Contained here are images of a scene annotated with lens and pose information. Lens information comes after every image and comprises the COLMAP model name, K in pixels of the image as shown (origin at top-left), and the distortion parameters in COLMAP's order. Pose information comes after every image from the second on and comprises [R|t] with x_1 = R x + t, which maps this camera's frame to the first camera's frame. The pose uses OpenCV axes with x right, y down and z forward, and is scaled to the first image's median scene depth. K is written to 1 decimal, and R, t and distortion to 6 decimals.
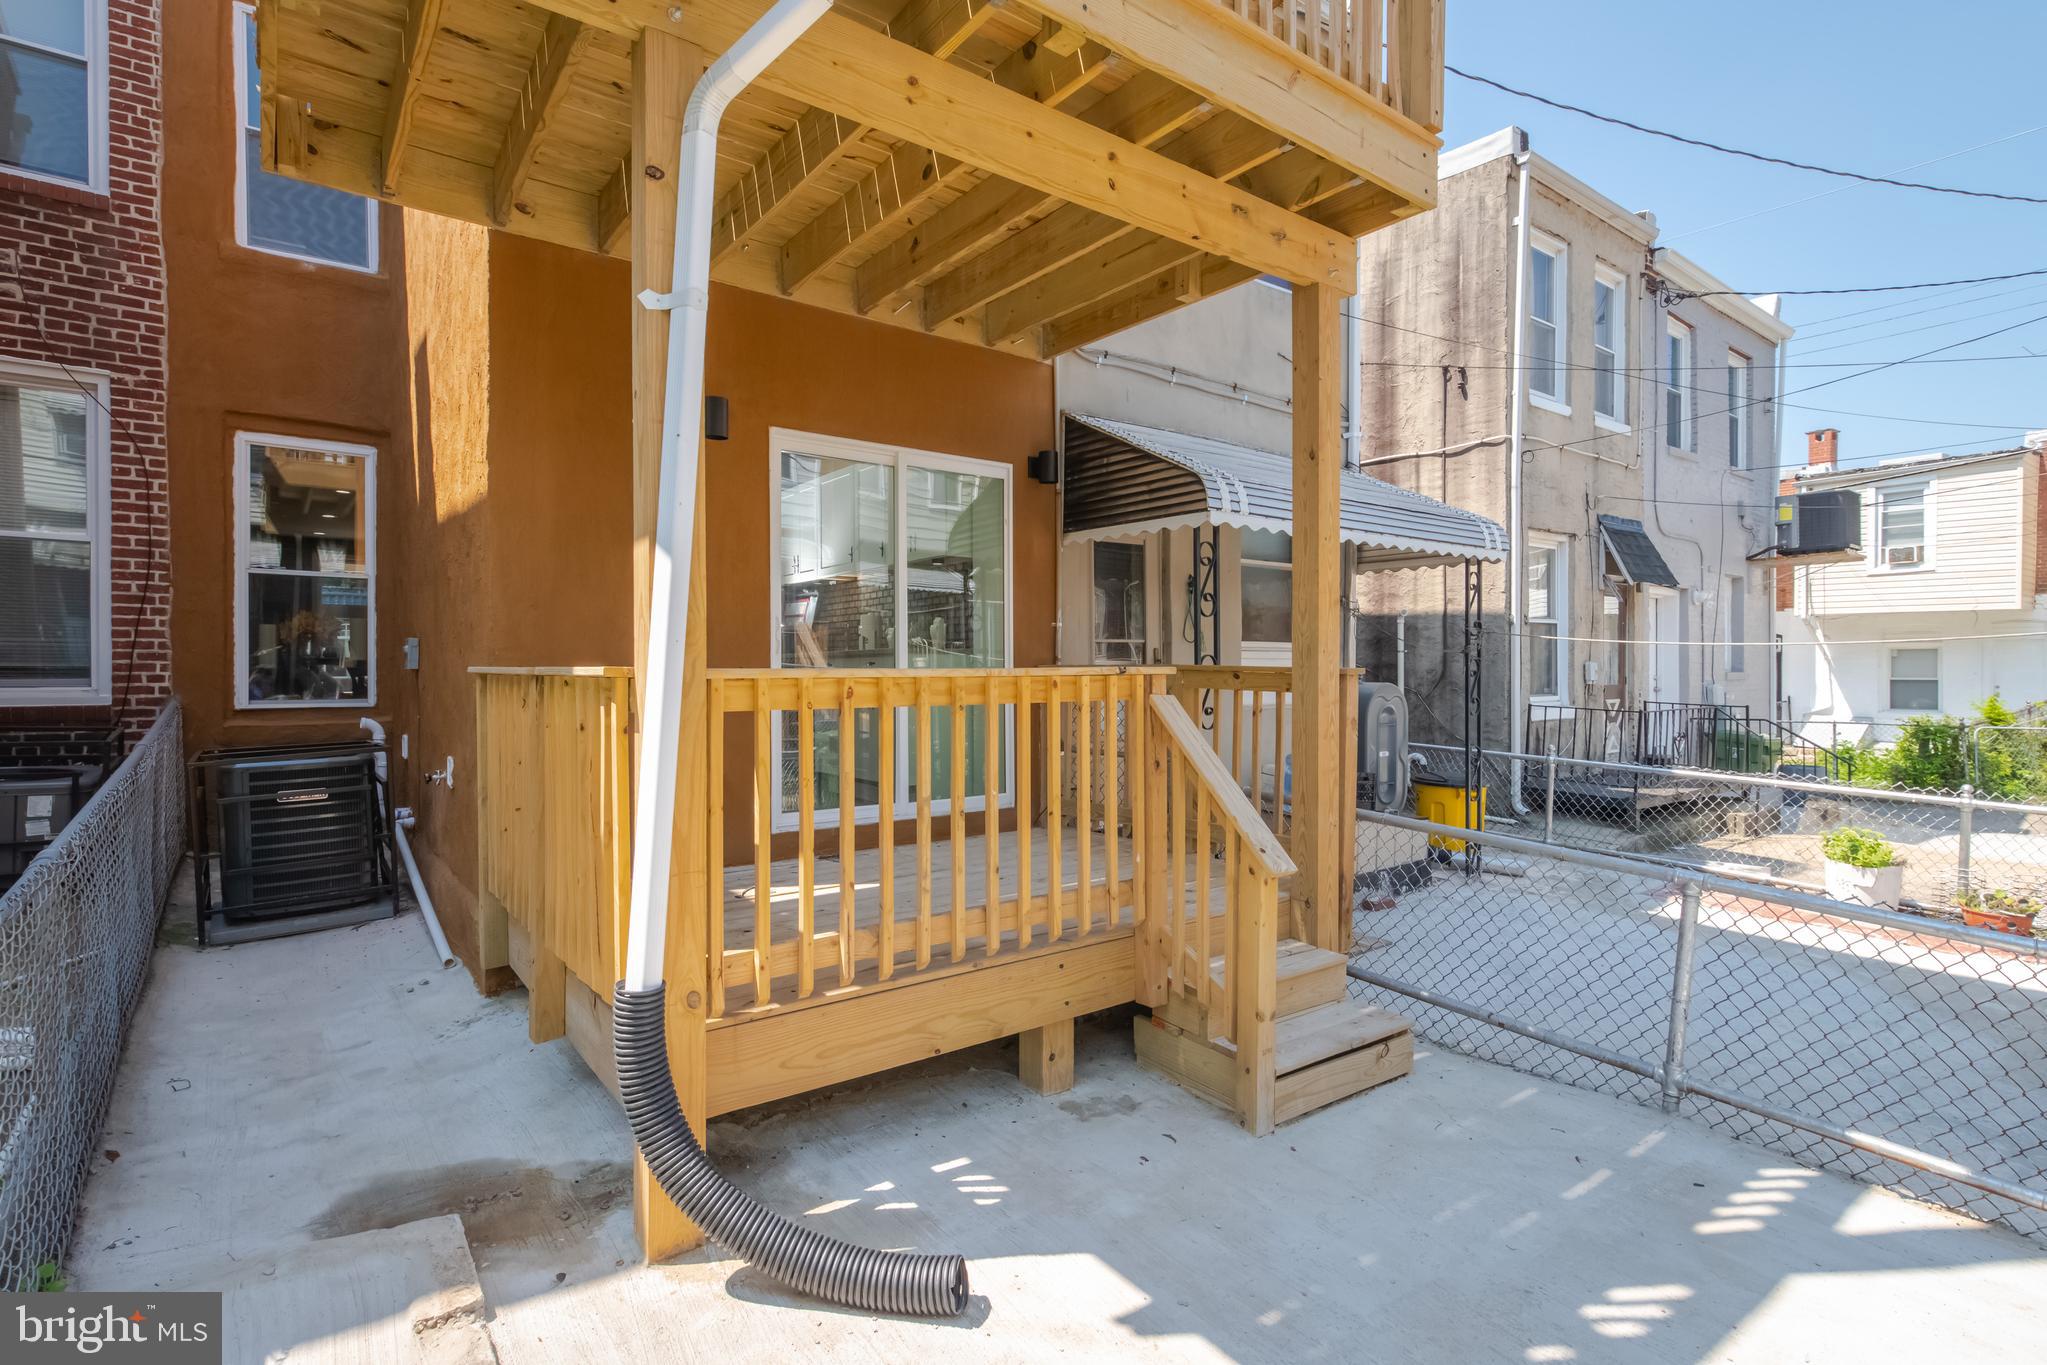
lens RADIAL K [[985.5, 0, 1015.4], [0, 985.5, 668.3], [0, 0, 1]] dist [0.008425, -0.000072]
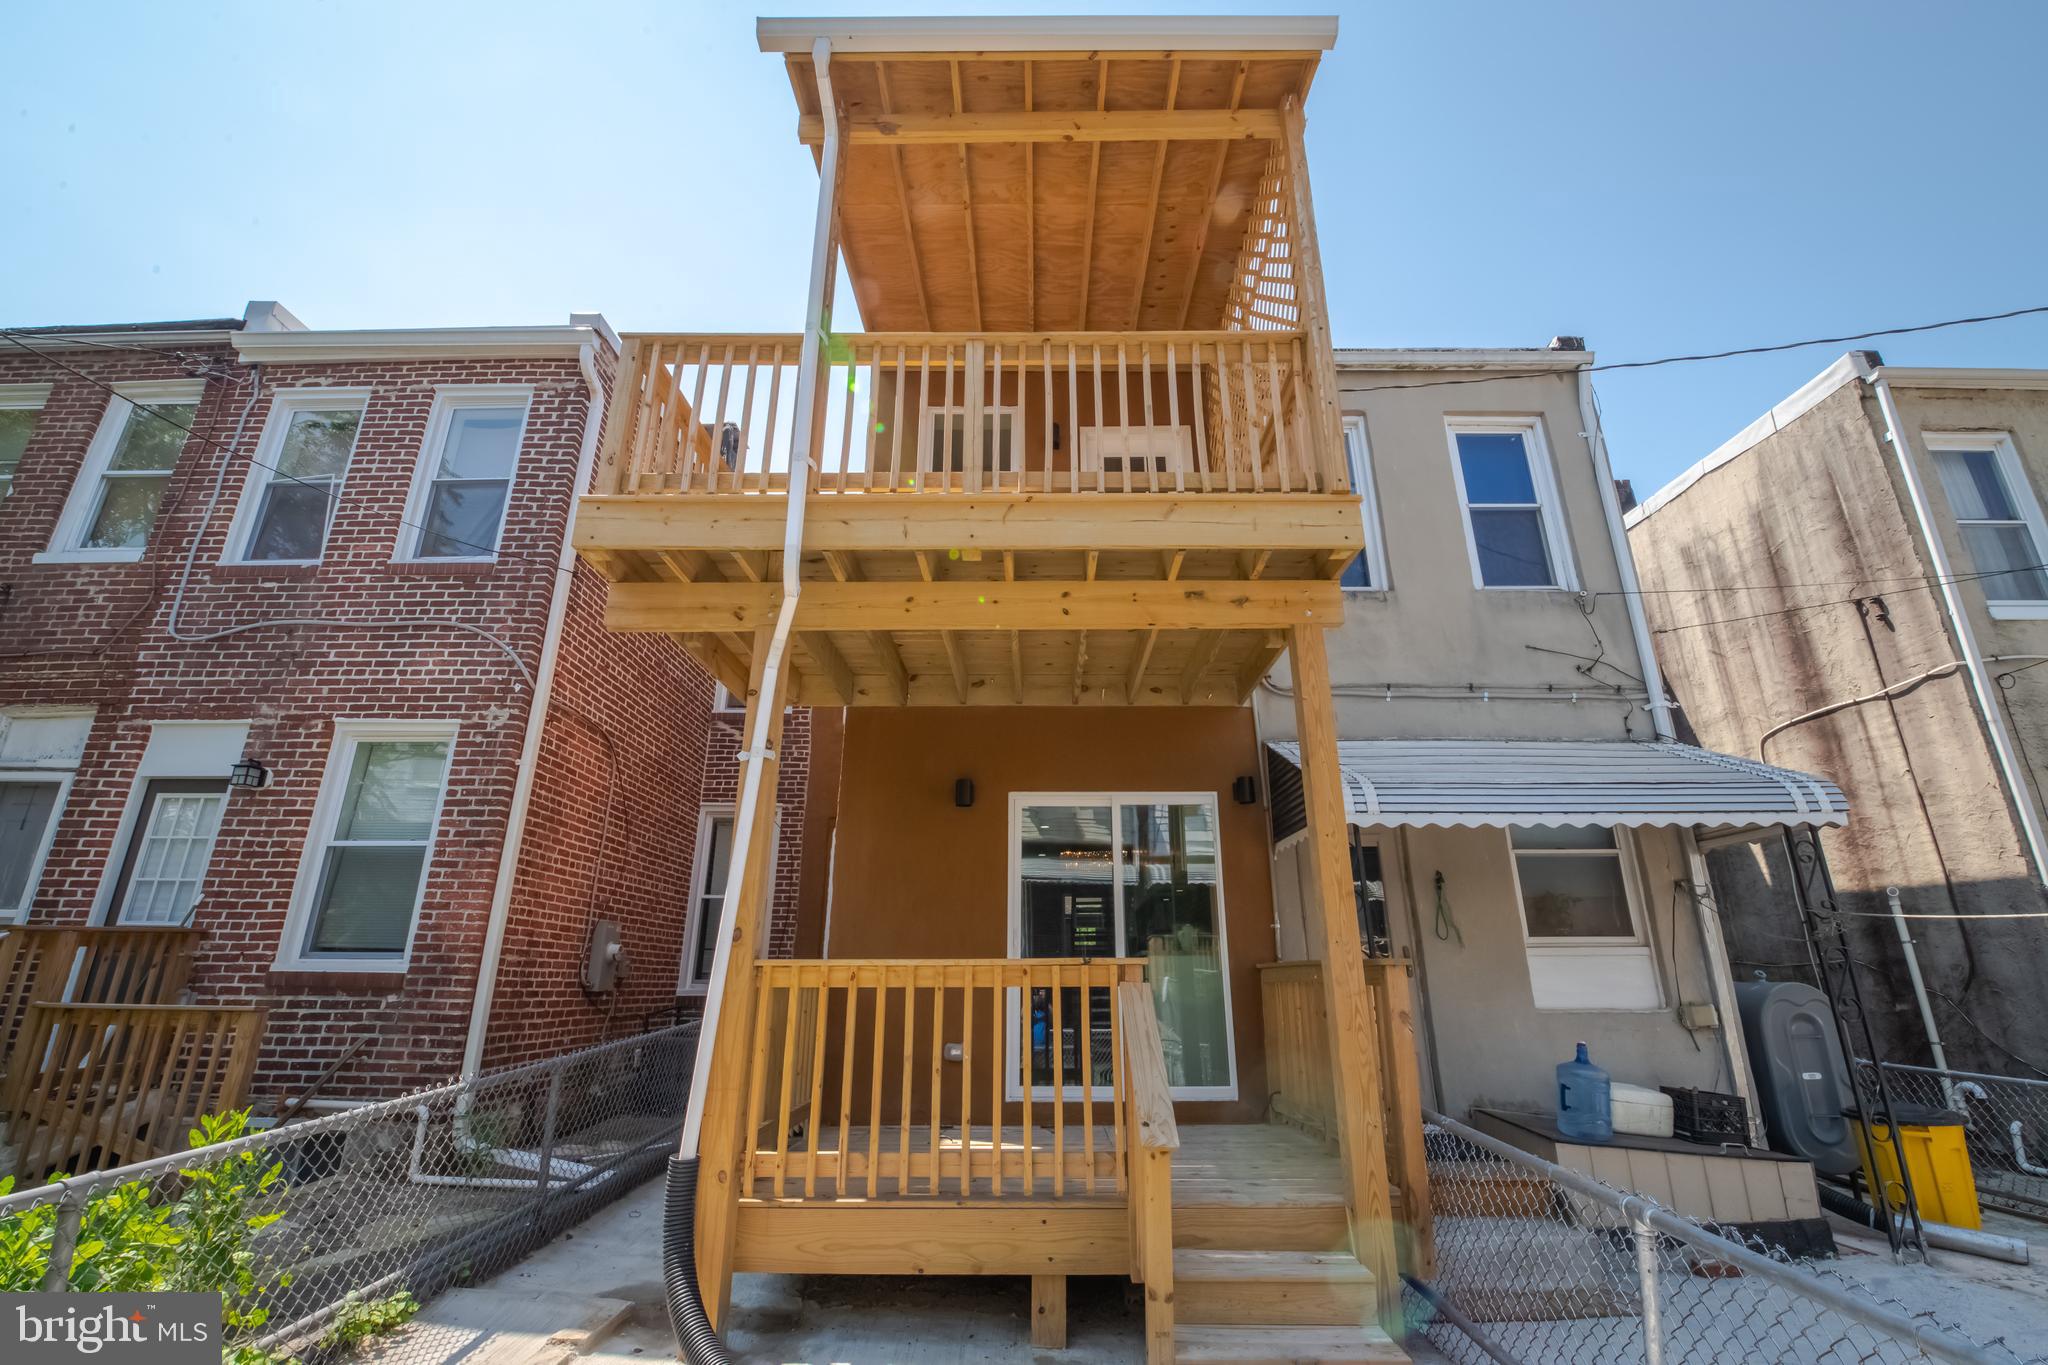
lens RADIAL K [[860.4, 0, 1029.3], [0, 860.4, 679.0], [0, 0, 1]] dist [-0.010659, -0.004597]
pose [[0.796494, -0.201948, -0.569925, 0.280150], [0.000069, 0.942606, -0.333908, 0.010849], [0.604646, 0.265917, 0.750794, 0.013539]]
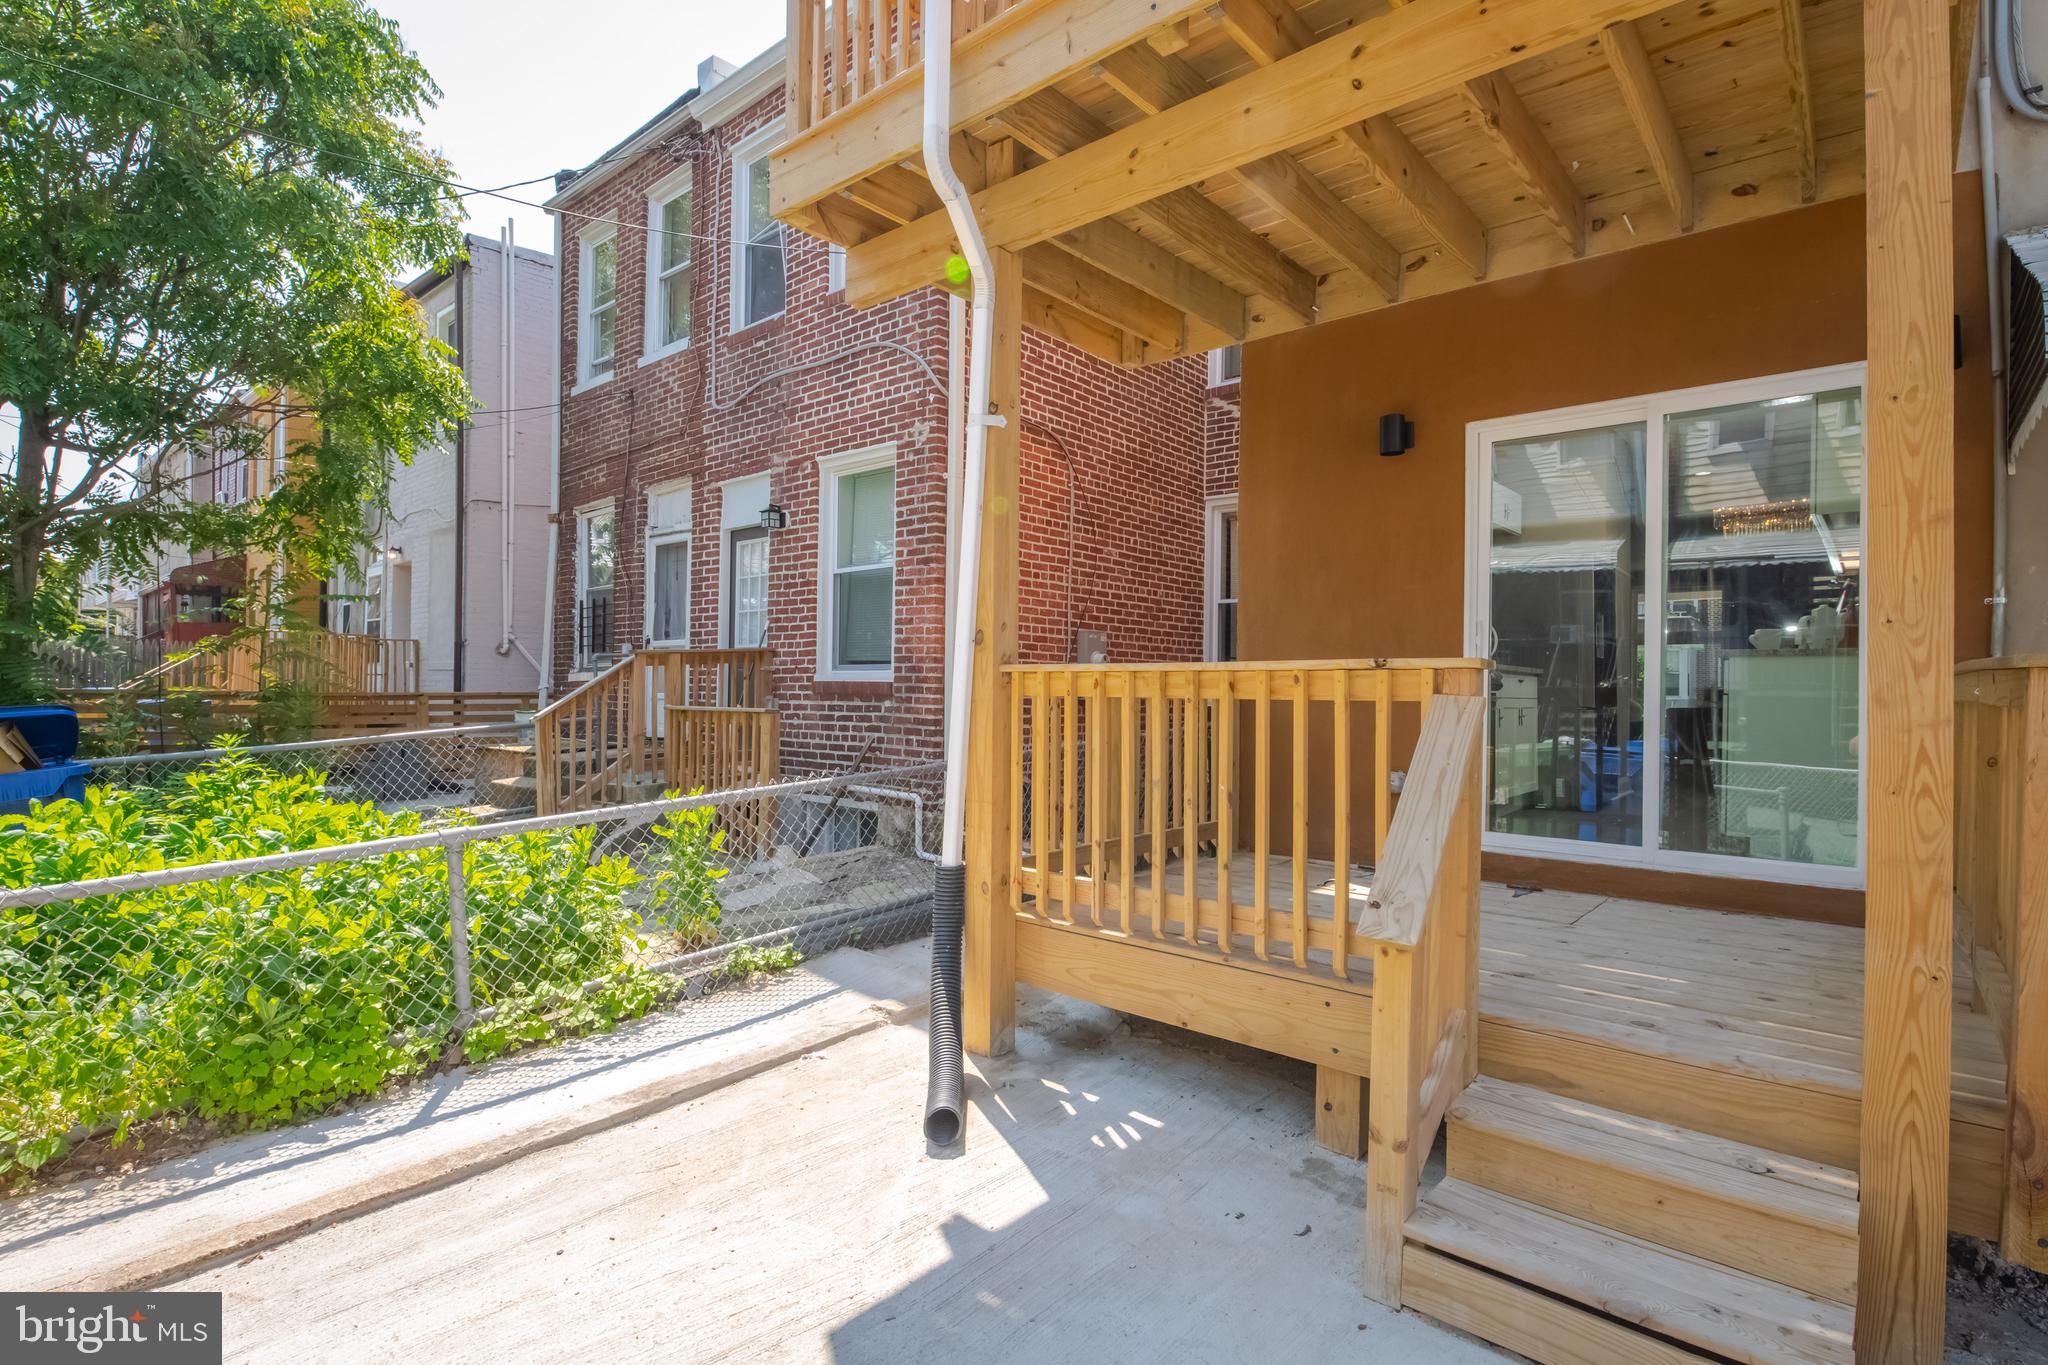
lens RADIAL K [[986.0, 0, 1040.7], [0, 986.0, 673.2], [0, 0, 1]] dist [0.008425, -0.000072]
pose [[0.225321, -0.014190, -0.974181, 0.313156], [-0.011788, 0.999781, -0.017289, 0.010607], [0.974213, 0.015379, 0.225104, 0.204415]]
